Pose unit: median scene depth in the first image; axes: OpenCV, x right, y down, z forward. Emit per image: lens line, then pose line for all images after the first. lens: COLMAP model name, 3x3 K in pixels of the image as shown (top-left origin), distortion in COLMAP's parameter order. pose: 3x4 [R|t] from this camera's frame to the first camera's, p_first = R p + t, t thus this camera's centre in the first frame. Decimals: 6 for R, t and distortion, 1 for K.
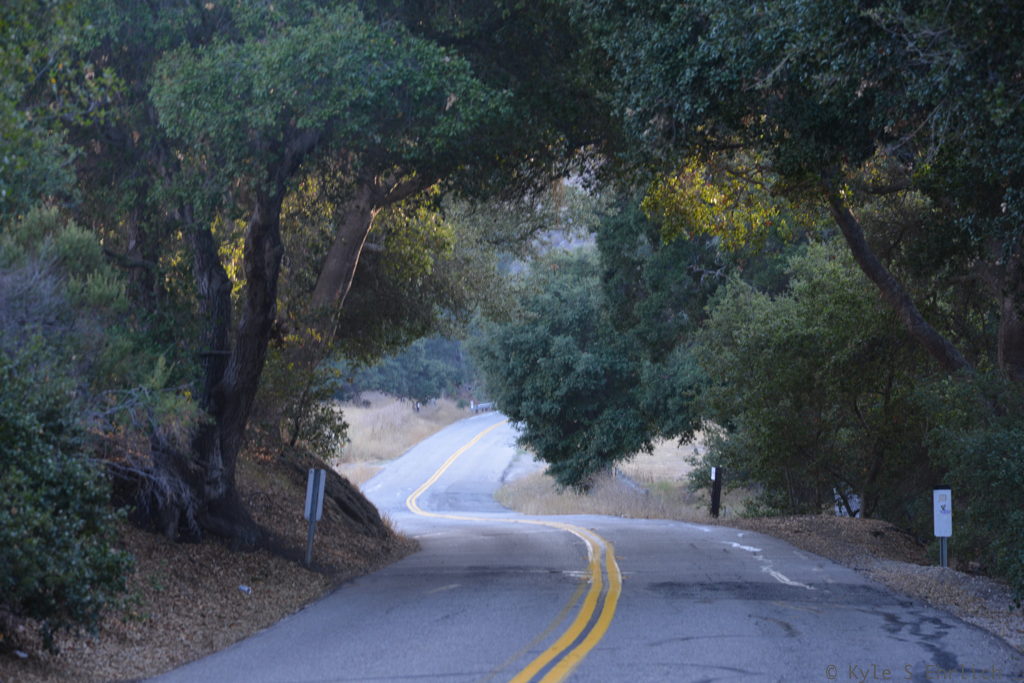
lens RADIAL K [[3461.4, 0, 515.3], [0, 3461.4, 362.8], [0, 0, 1]] dist [0.109337, 1.164227]
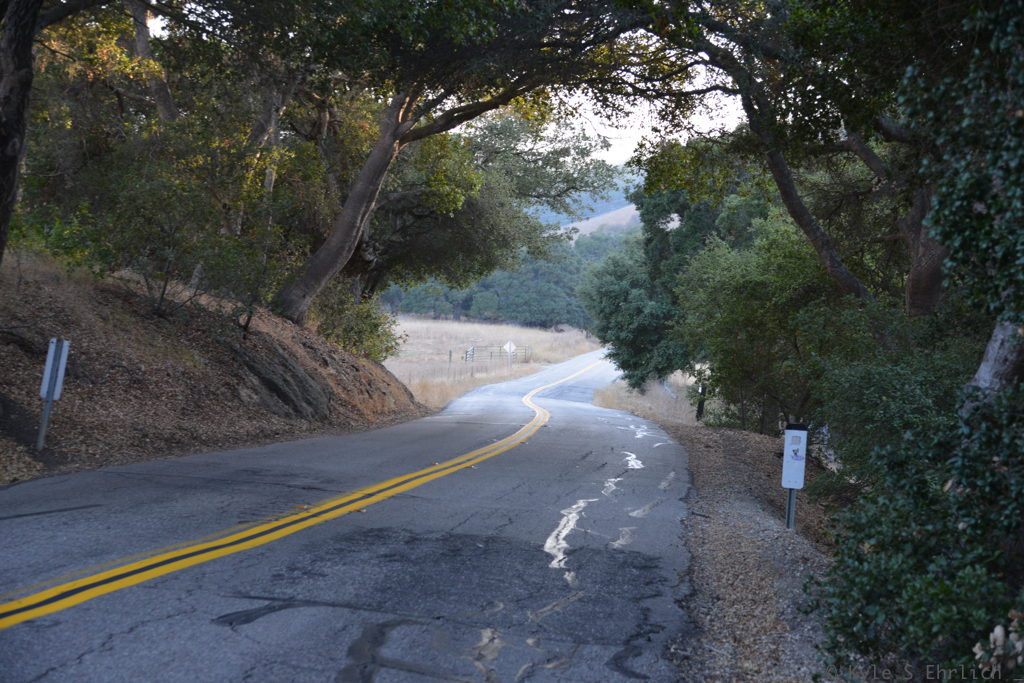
lens RADIAL K [[1840.5, 0, 512.0], [0, 1840.5, 341.5], [0, 0, 1]] dist [-0.006753, 0.054577]
pose [[0.992542, 0.084472, -0.087895, 0.055644], [-0.083156, 0.996364, 0.018539, 0.008237], [0.089141, -0.011091, 0.995957, 0.339807]]
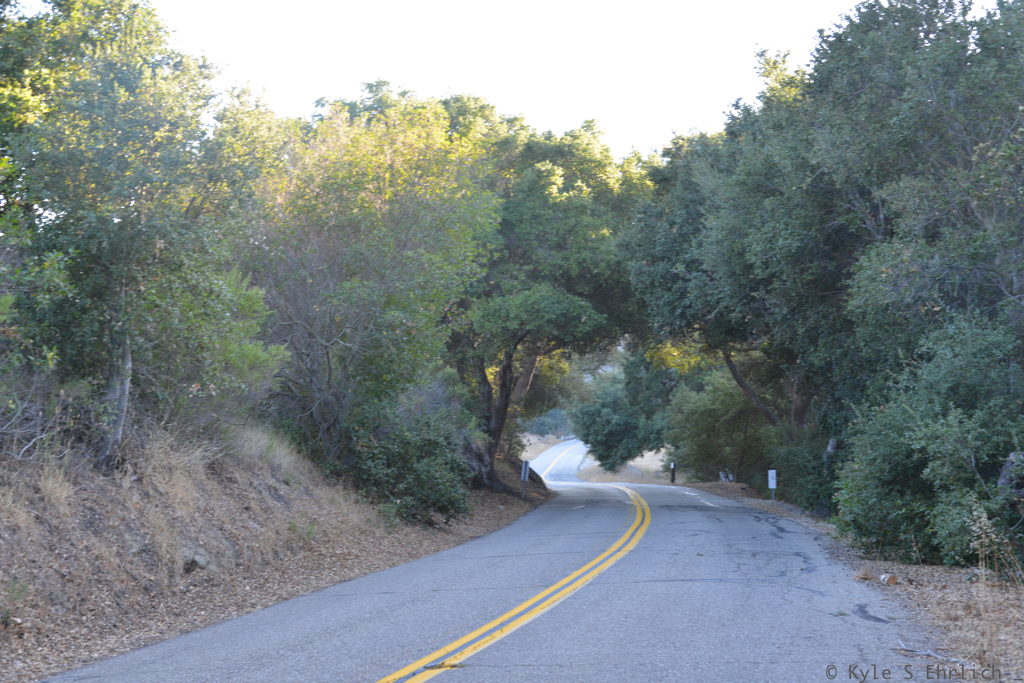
lens RADIAL K [[1486.1, 0, 512.0], [0, 1486.1, 341.5], [0, 0, 1]] dist [-0.035197, 0.082696]
pose [[0.999057, 0.001074, -0.043414, -0.012167], [-0.003348, 0.998623, -0.052352, 0.000061], [0.043298, 0.052448, 0.997685, -0.059926]]
